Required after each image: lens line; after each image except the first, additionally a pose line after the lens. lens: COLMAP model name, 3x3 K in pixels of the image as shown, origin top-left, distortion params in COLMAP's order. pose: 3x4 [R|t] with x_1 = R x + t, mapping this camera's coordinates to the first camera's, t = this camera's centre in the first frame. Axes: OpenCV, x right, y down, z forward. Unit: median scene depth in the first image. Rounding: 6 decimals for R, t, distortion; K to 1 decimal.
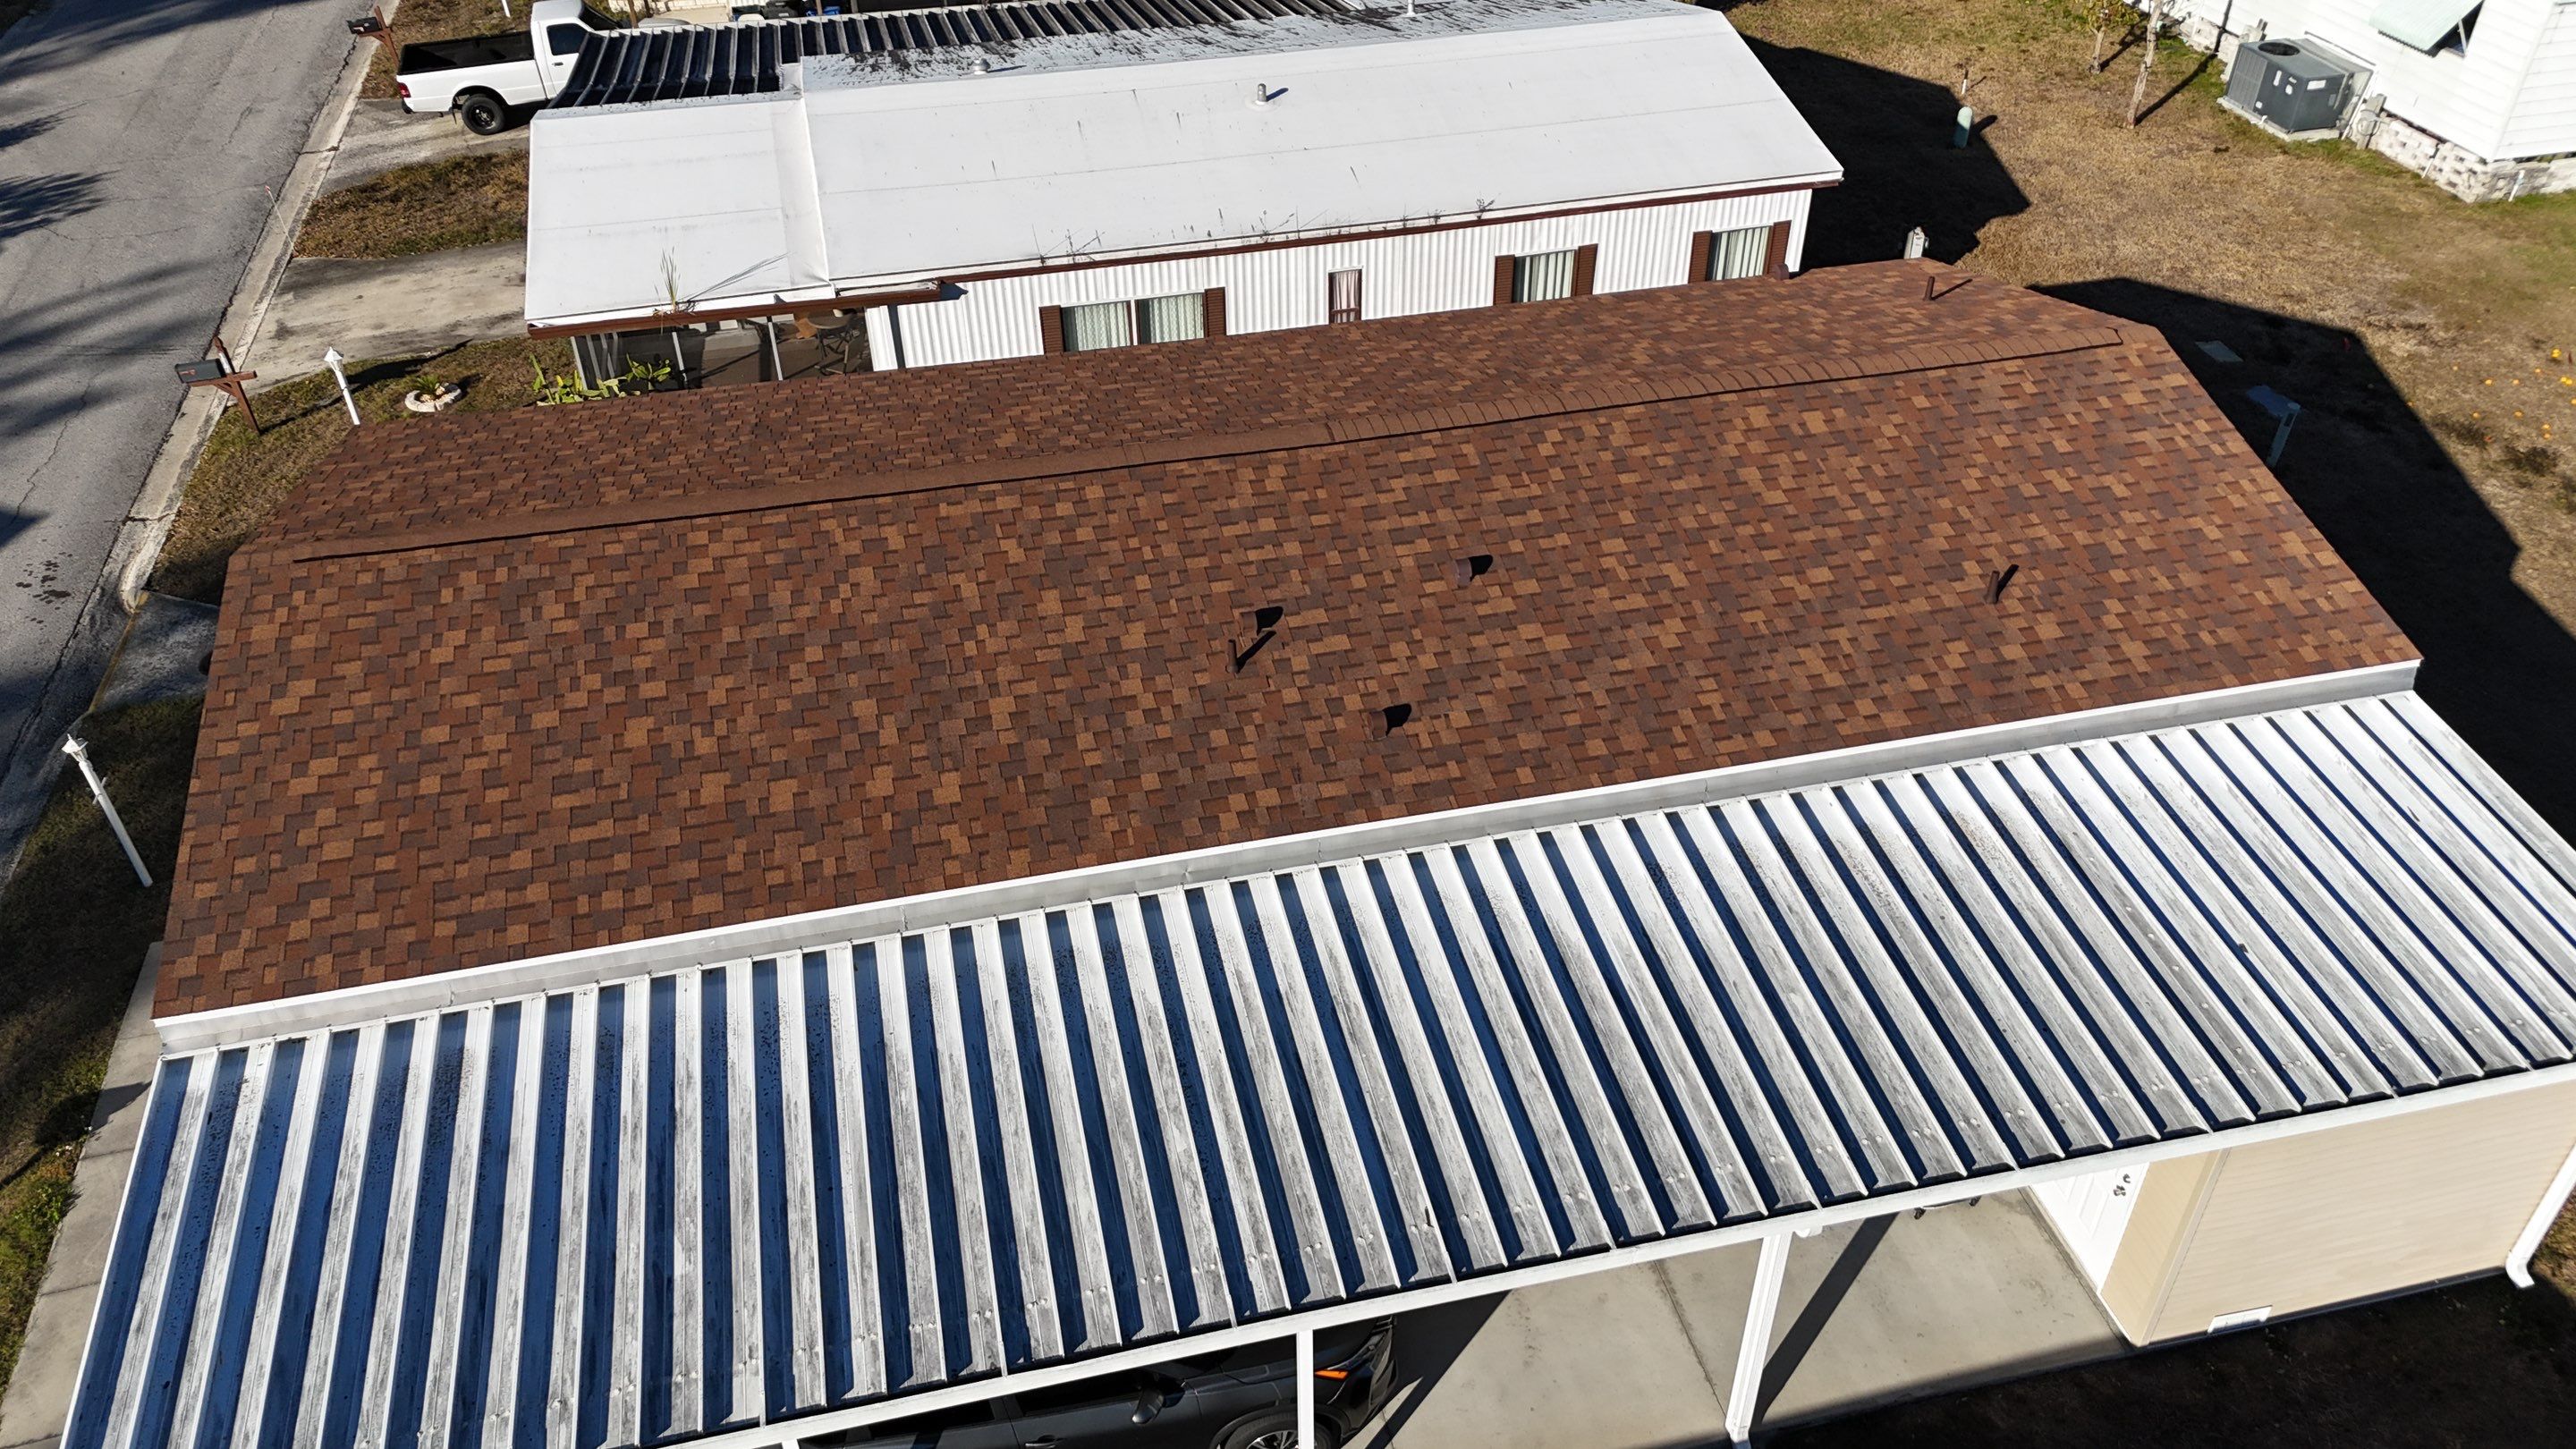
lens RADIAL K [[1883.0, 0, 1309.2], [0, 1883.0, 730.7], [0, 0, 1]] dist [0.075674, -0.067383]
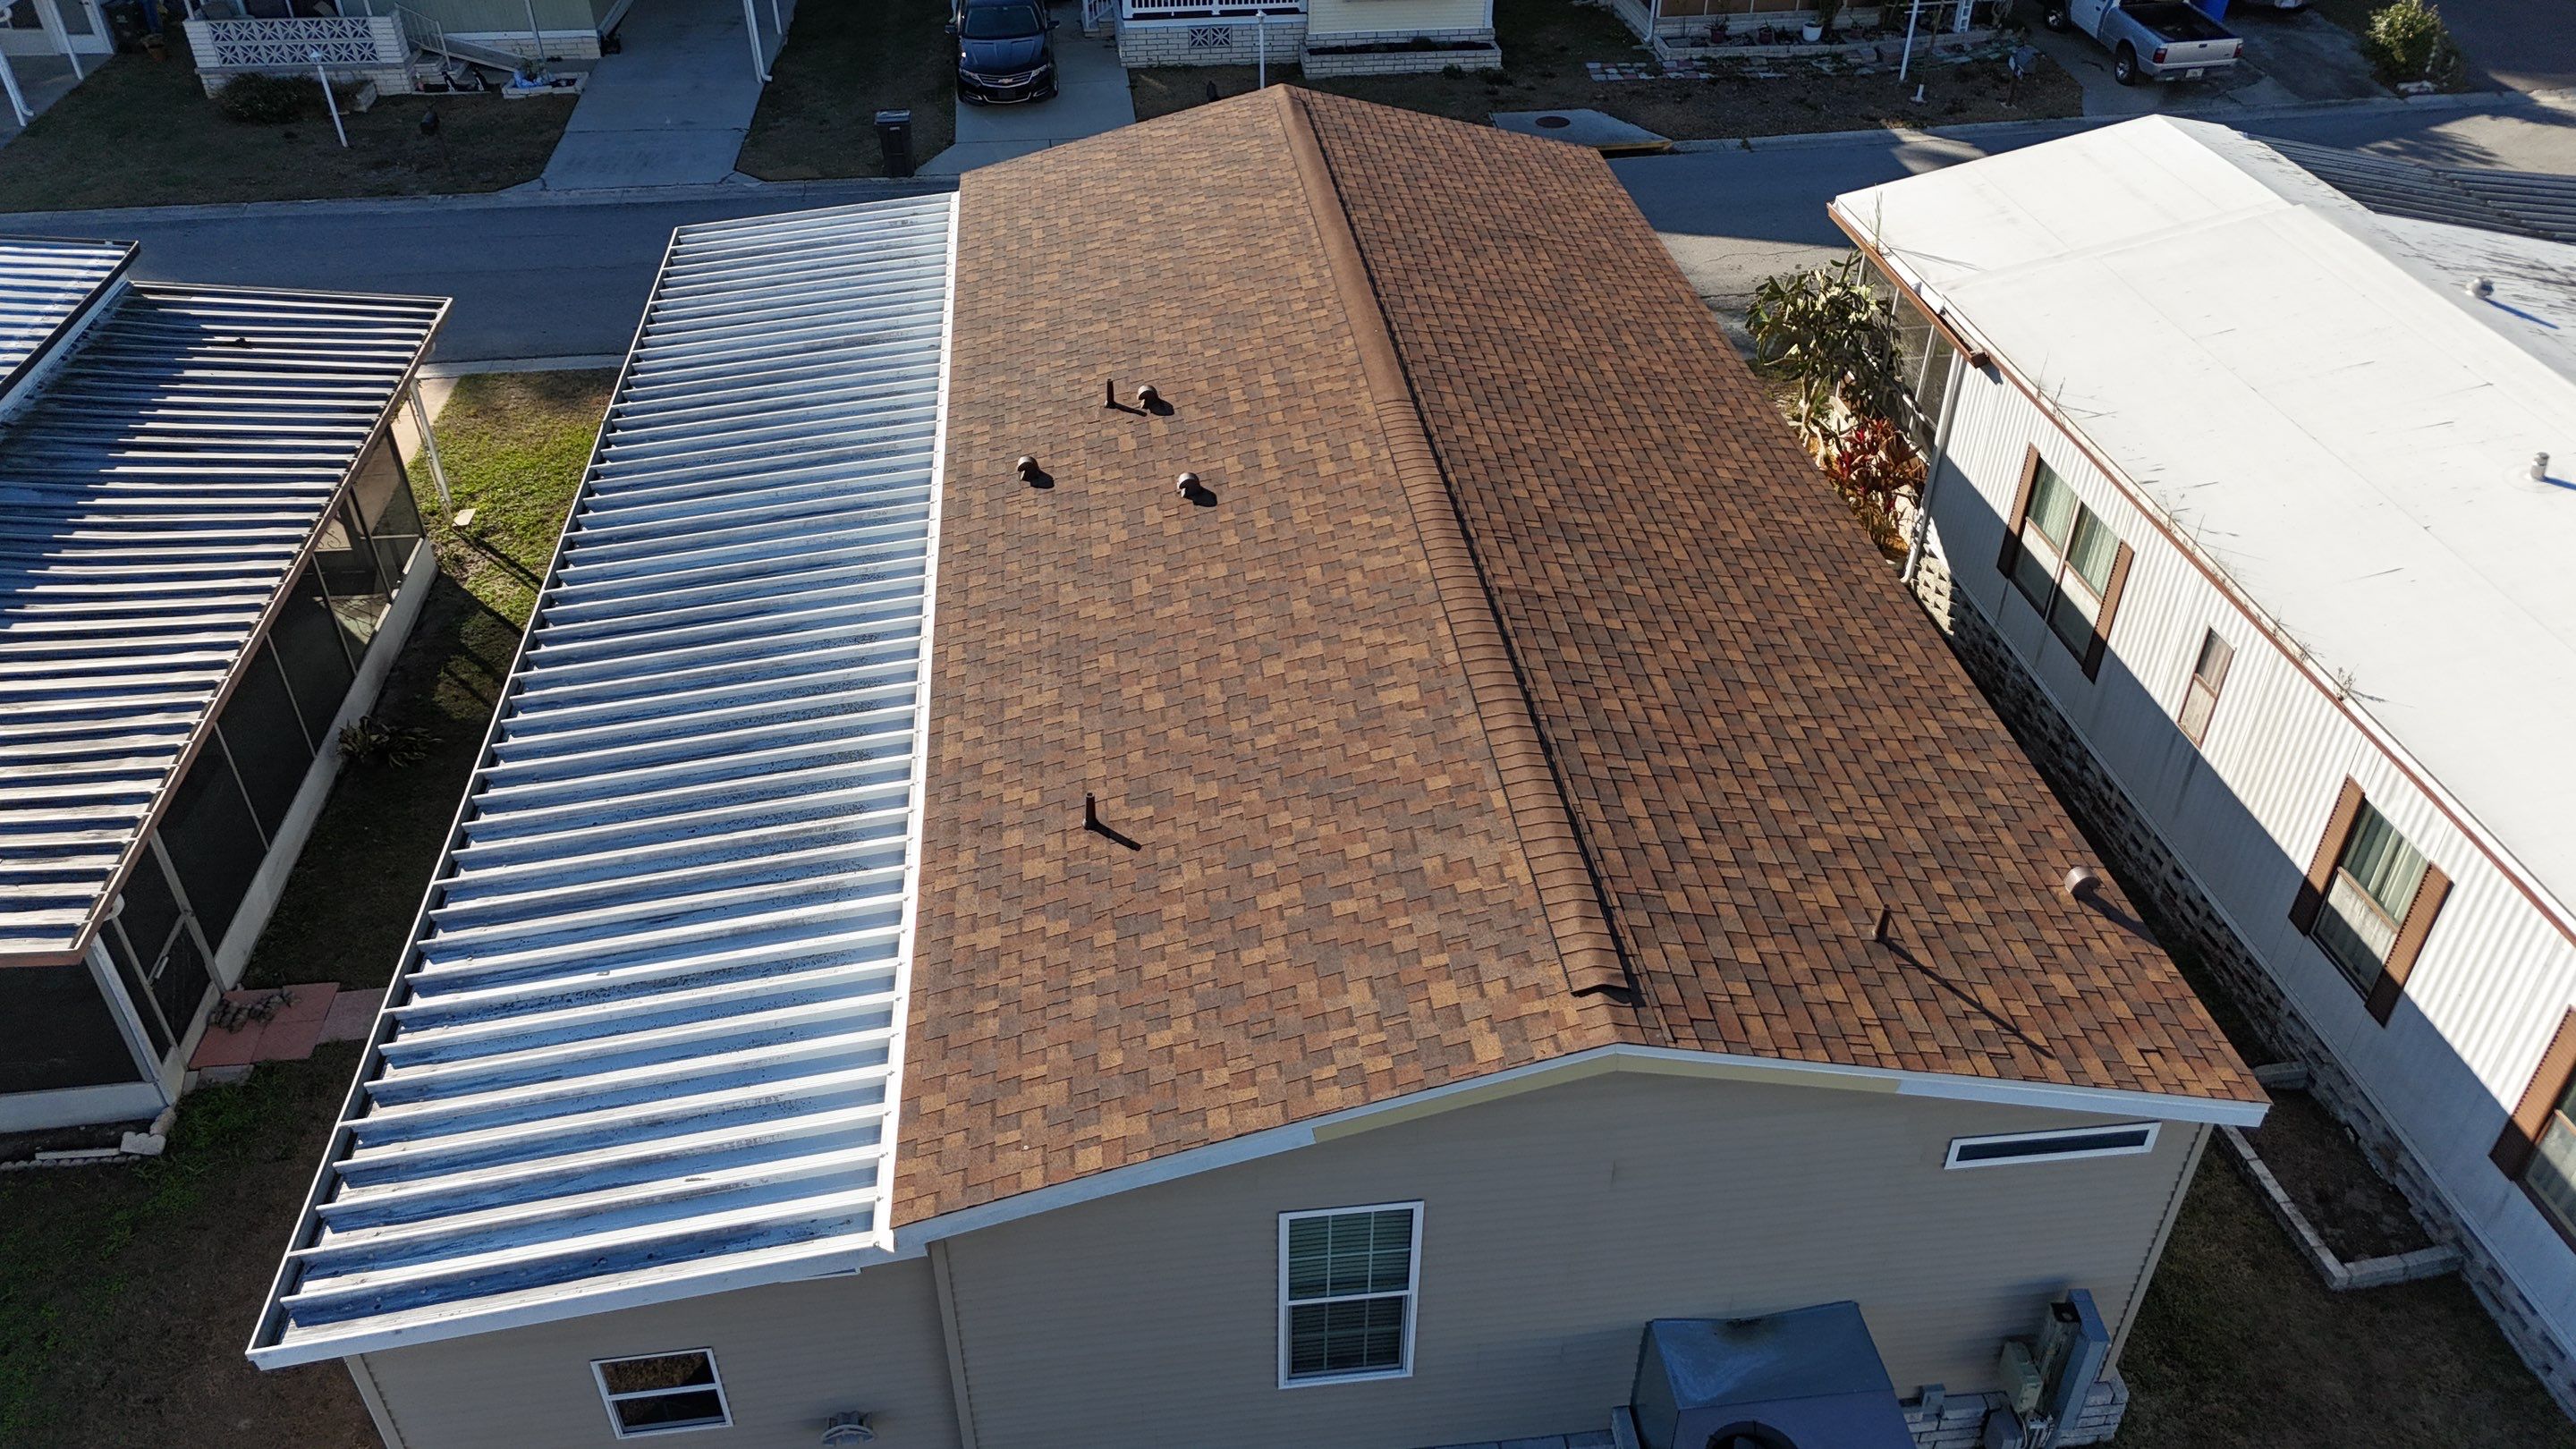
lens RADIAL K [[1883.0, 0, 1291.9], [0, 1883.0, 712.0], [0, 0, 1]] dist [0.075674, -0.067383]
pose [[-0.109249, 0.590914, -0.799303, 0.911017], [-0.604825, 0.598612, 0.525214, -0.547818], [0.788829, 0.540817, 0.292002, 0.729640]]
